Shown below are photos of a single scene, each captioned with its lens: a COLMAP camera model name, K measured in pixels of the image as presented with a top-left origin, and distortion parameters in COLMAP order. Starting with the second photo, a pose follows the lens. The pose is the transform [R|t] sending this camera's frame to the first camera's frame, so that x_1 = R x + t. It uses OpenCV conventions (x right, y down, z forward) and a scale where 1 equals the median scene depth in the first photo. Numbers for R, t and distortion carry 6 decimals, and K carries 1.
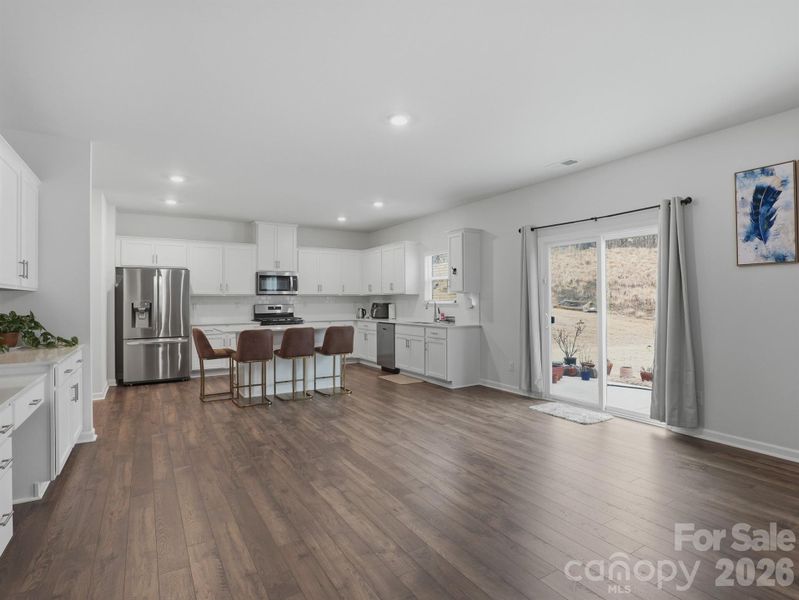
lens RADIAL K [[423.0, 0, 403.8], [0, 423.0, 298.2], [0, 0, 1]] dist [-0.017783, 0.004270]
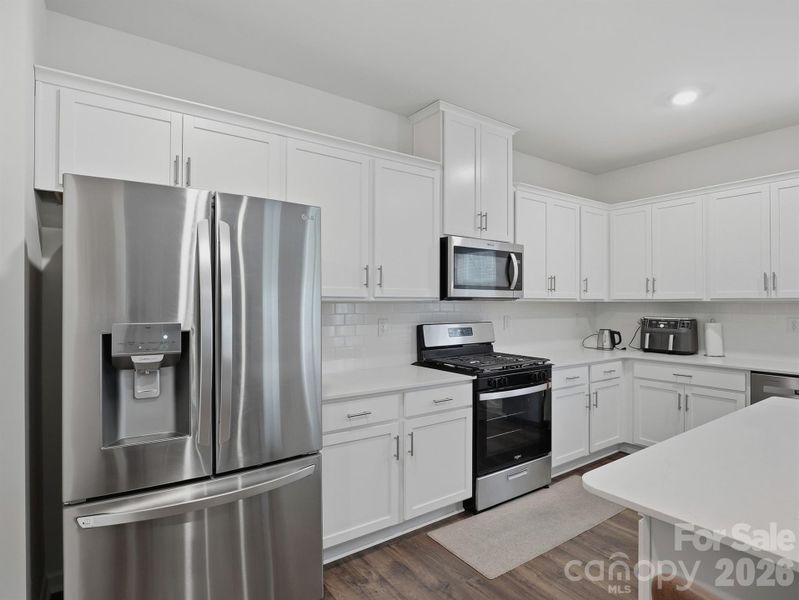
lens RADIAL K [[423.0, 0, 394.4], [0, 423.0, 303.5], [0, 0, 1]] dist [-0.017783, 0.004270]
pose [[0.998332, 0.006852, 0.057322, -0.510692], [-0.007112, 0.999965, 0.004326, -0.006536], [-0.057291, -0.004727, 0.998346, 0.776378]]
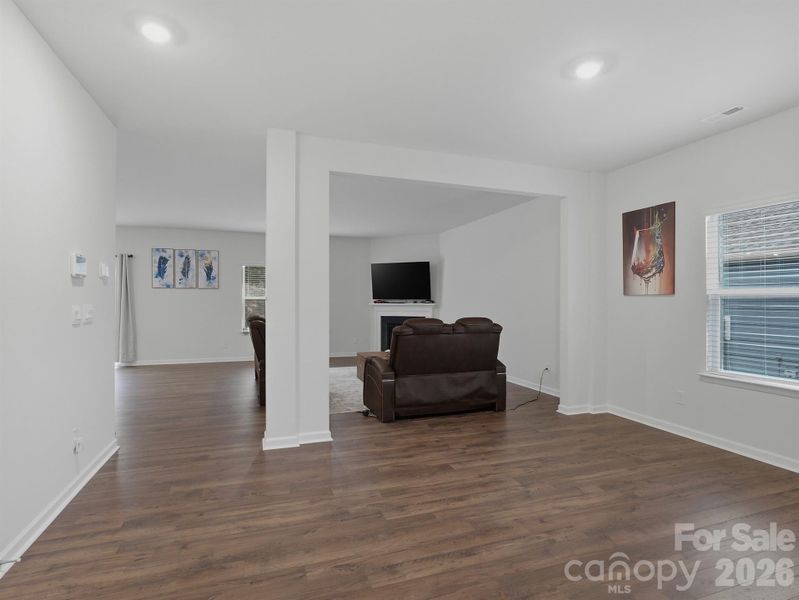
lens RADIAL K [[423.0, 0, 401.7], [0, 423.0, 298.5], [0, 0, 1]] dist [-0.017783, 0.004270]
pose [[0.210605, 0.009053, 0.977529, -0.694422], [-0.002160, 0.999959, -0.008795, 0.000702], [-0.977569, -0.000259, 0.210616, -0.496179]]
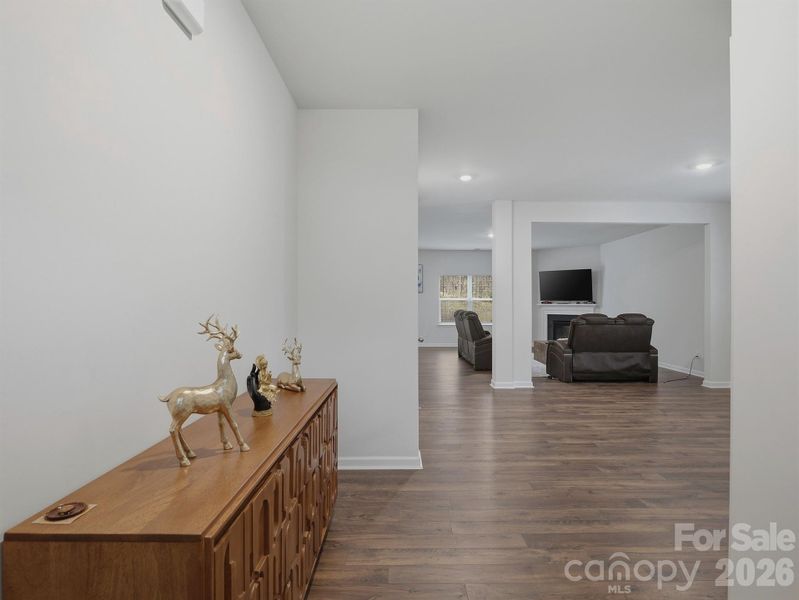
lens RADIAL K [[423.0, 0, 403.5], [0, 423.0, 299.0], [0, 0, 1]] dist [-0.017783, 0.004270]
pose [[0.519590, 0.009704, 0.854361, -1.129132], [-0.004305, 0.999953, -0.008739, 0.002250], [-0.854405, 0.000863, 0.519607, -0.523428]]
